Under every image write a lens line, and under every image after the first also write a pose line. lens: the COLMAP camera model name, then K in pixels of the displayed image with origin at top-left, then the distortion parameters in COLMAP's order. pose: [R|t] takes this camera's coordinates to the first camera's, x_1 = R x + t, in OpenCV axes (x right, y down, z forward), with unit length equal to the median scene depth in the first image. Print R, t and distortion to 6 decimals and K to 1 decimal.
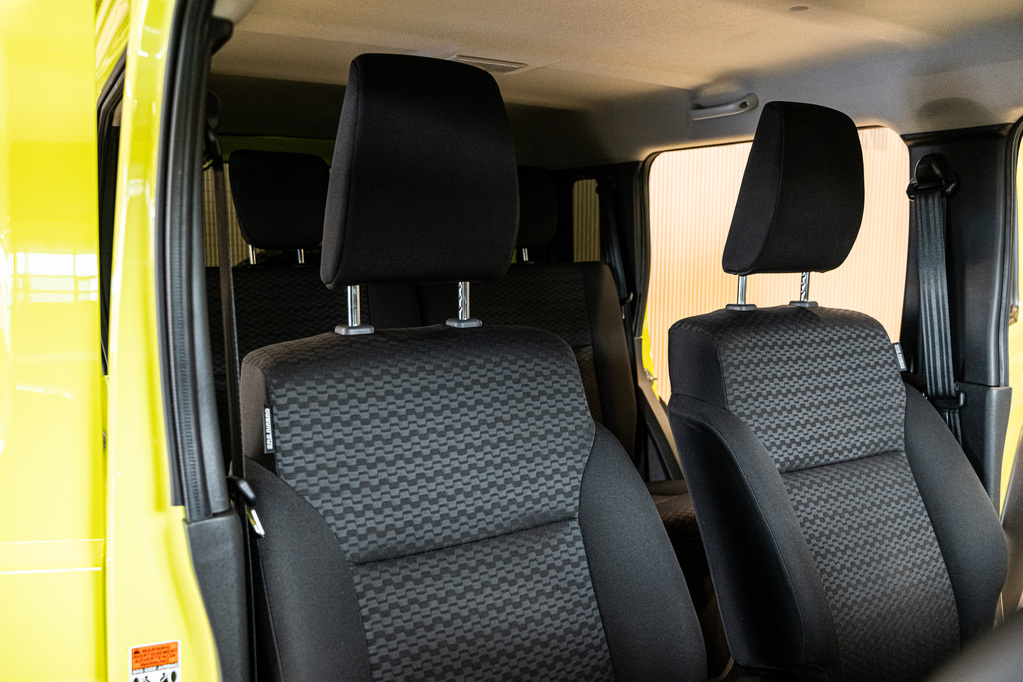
lens RADIAL K [[812.0, 0, 502.5], [0, 812.0, 345.8], [0, 0, 1]] dist [0.002779, -0.002251]
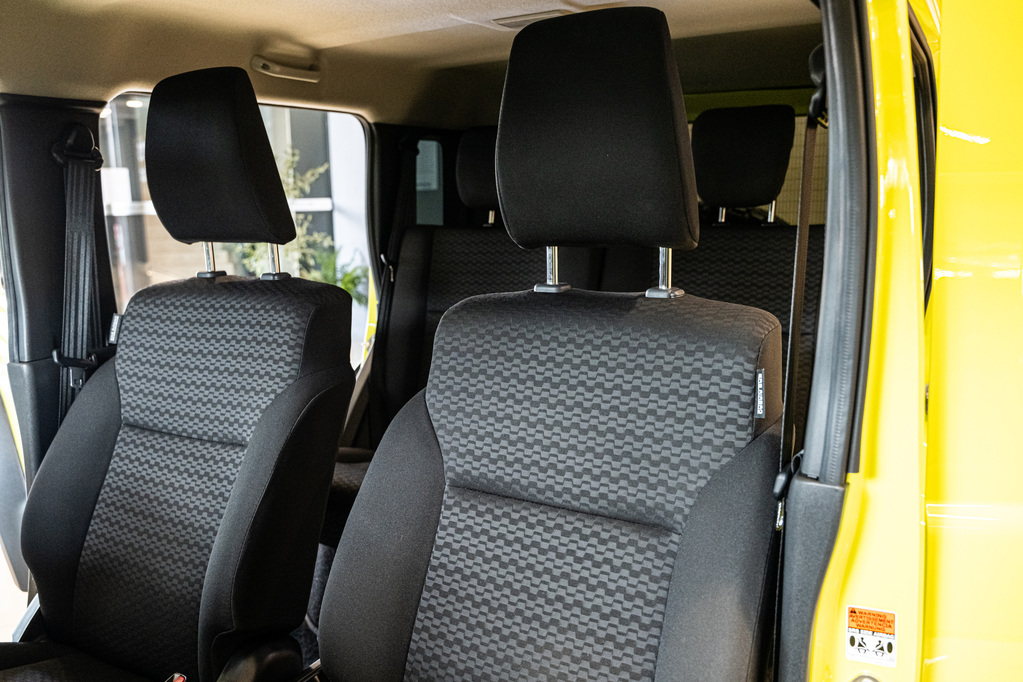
lens RADIAL K [[826.9, 0, 511.0], [0, 826.9, 366.1], [0, 0, 1]] dist [0.001243, -0.000318]
pose [[0.476593, 0.158985, -0.864629, 0.961762], [-0.095336, 0.987058, 0.128946, -0.070693], [0.873939, 0.020975, 0.485582, 0.560008]]
